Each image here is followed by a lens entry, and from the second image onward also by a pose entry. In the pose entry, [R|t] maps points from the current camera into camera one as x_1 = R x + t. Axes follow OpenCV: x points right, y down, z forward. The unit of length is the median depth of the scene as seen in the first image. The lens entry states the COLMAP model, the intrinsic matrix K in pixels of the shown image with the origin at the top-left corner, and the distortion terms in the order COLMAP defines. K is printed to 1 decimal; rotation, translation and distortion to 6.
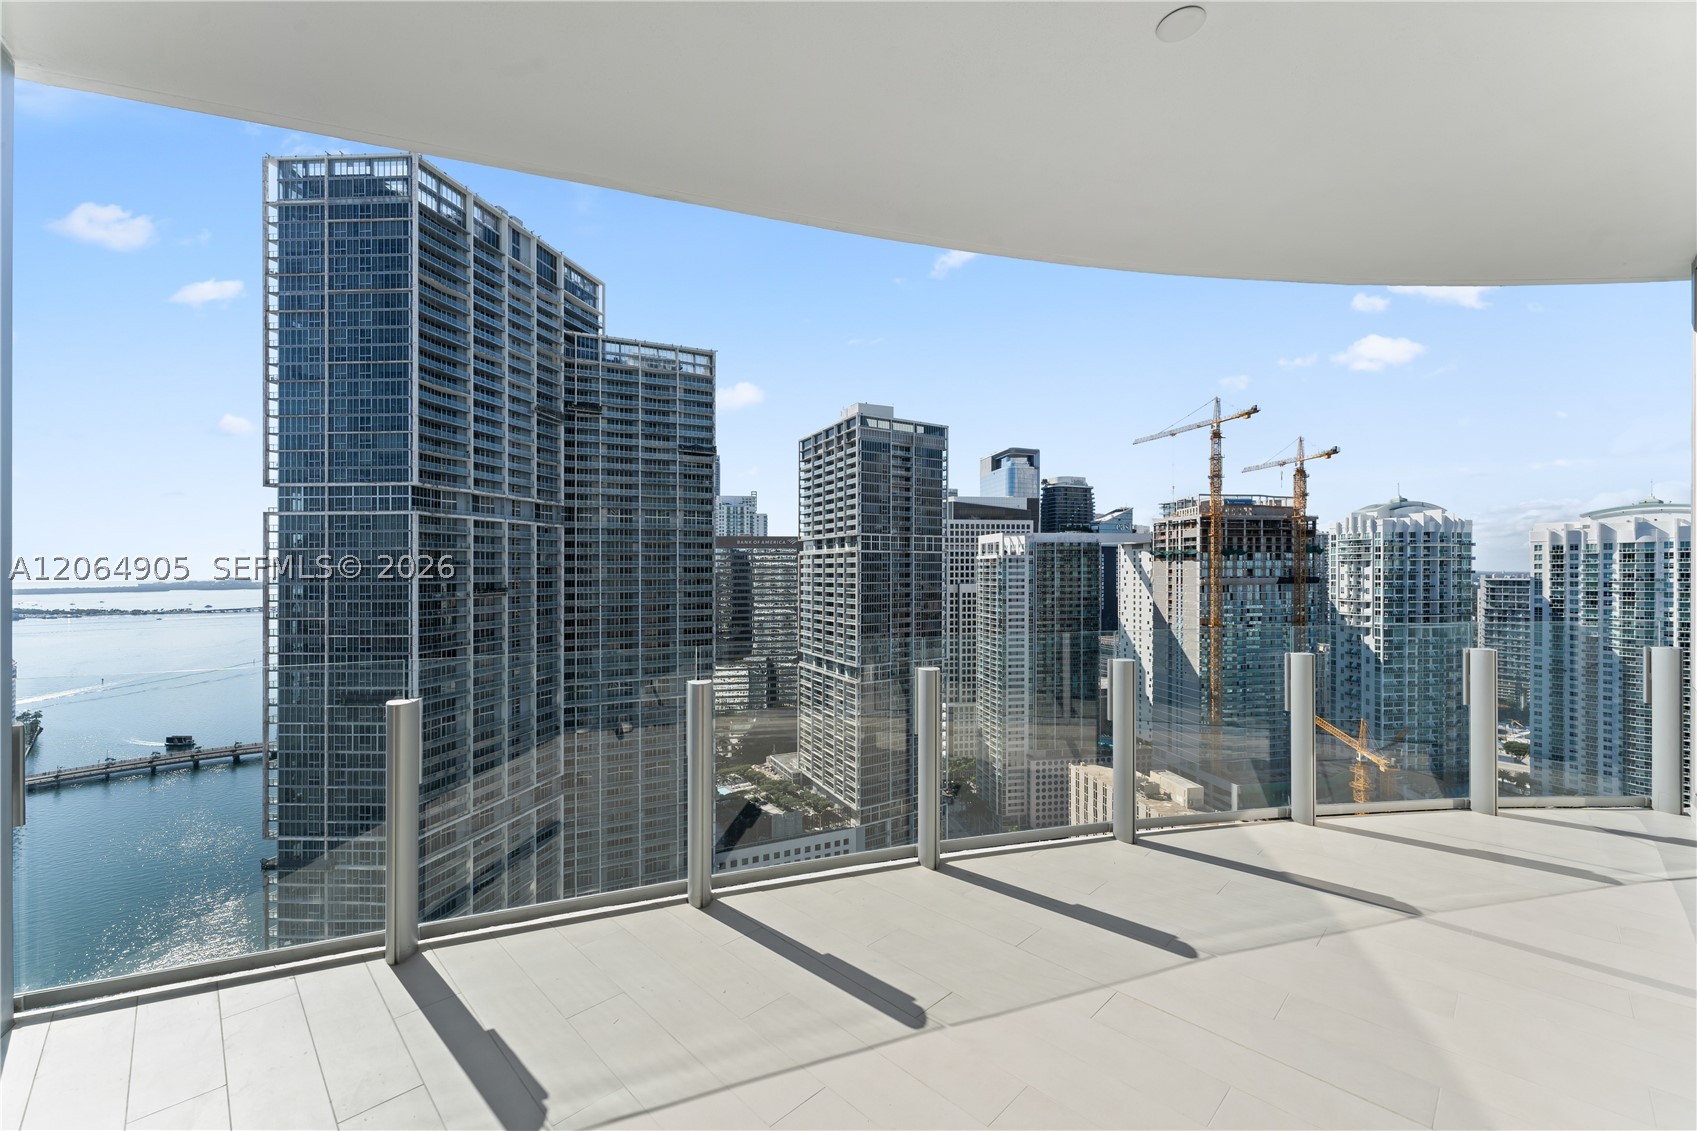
lens RADIAL K [[685.1, 0, 857.6], [0, 685.1, 574.0], [0, 0, 1]] dist [0.003640, -0.000098]
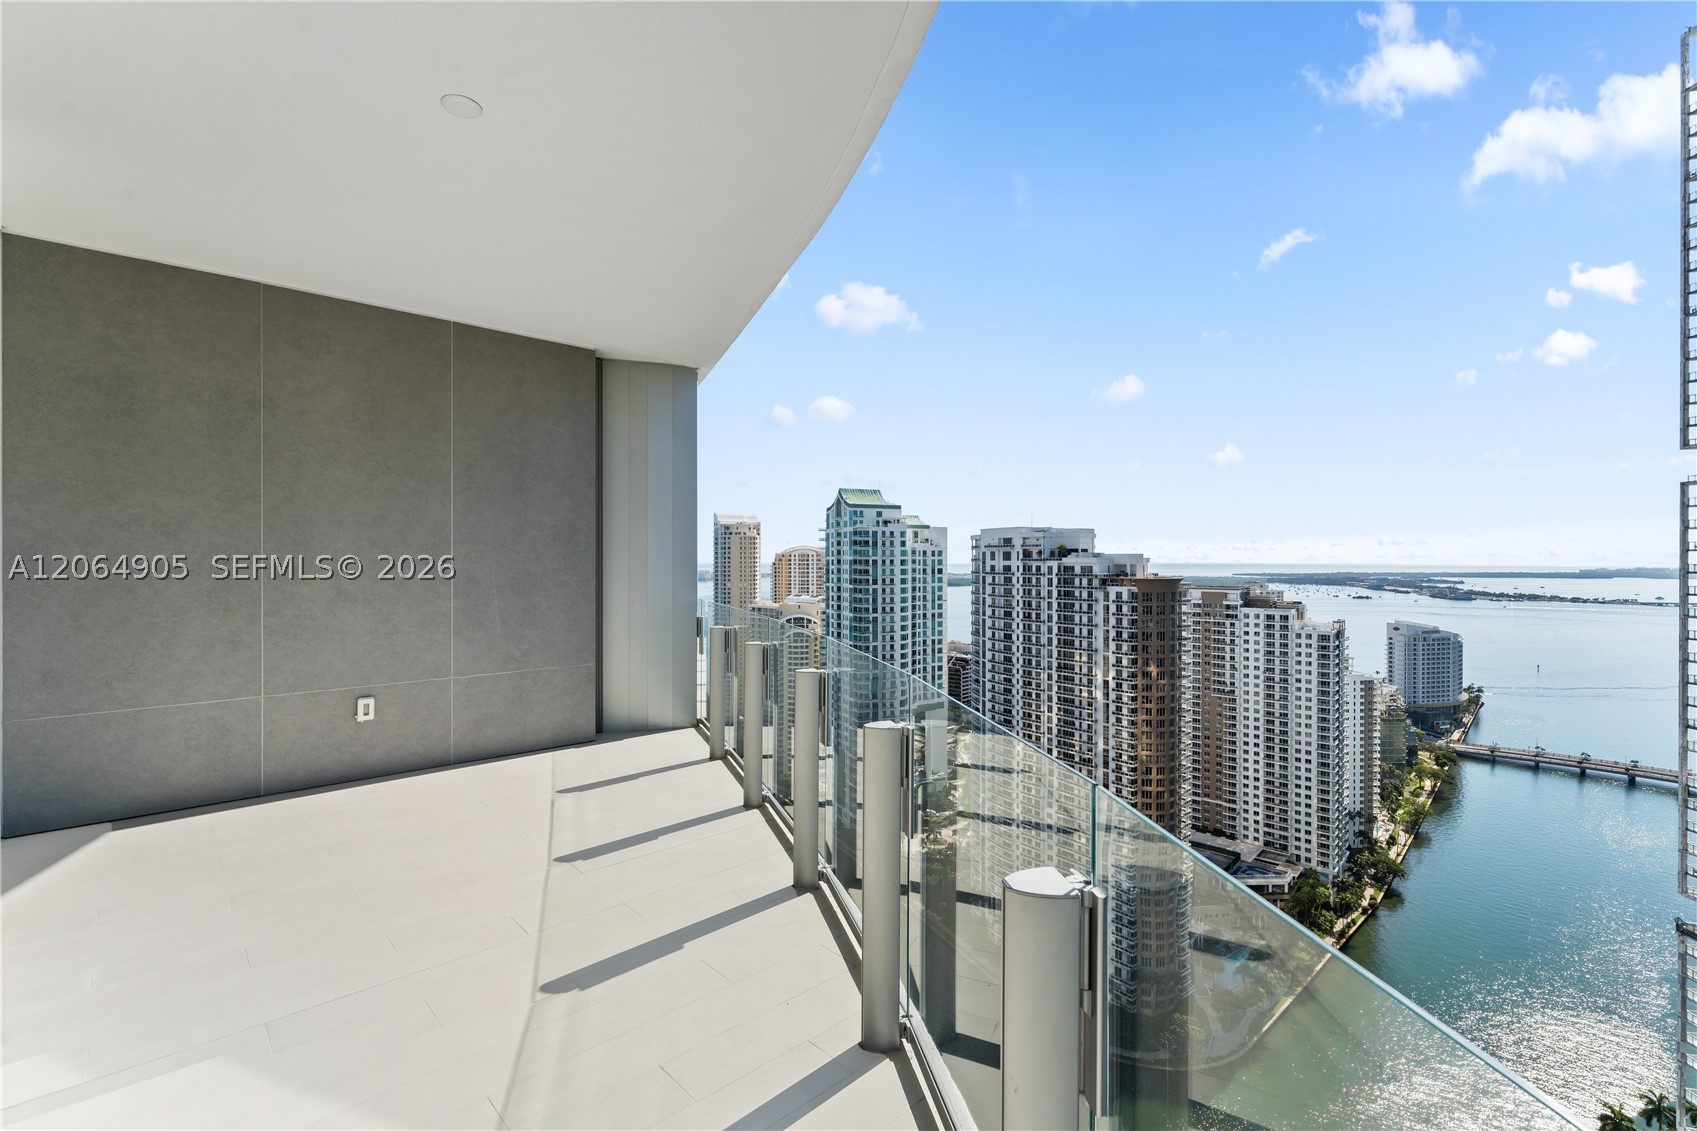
lens RADIAL K [[727.1, 0, 802.6], [0, 727.1, 552.2], [0, 0, 1]] dist [0.012365, -0.001594]
pose [[-0.054792, -0.002185, -0.998495, 1.401882], [-0.006841, 0.999975, -0.001813, -0.031249], [0.998474, 0.006732, -0.054806, 1.348525]]
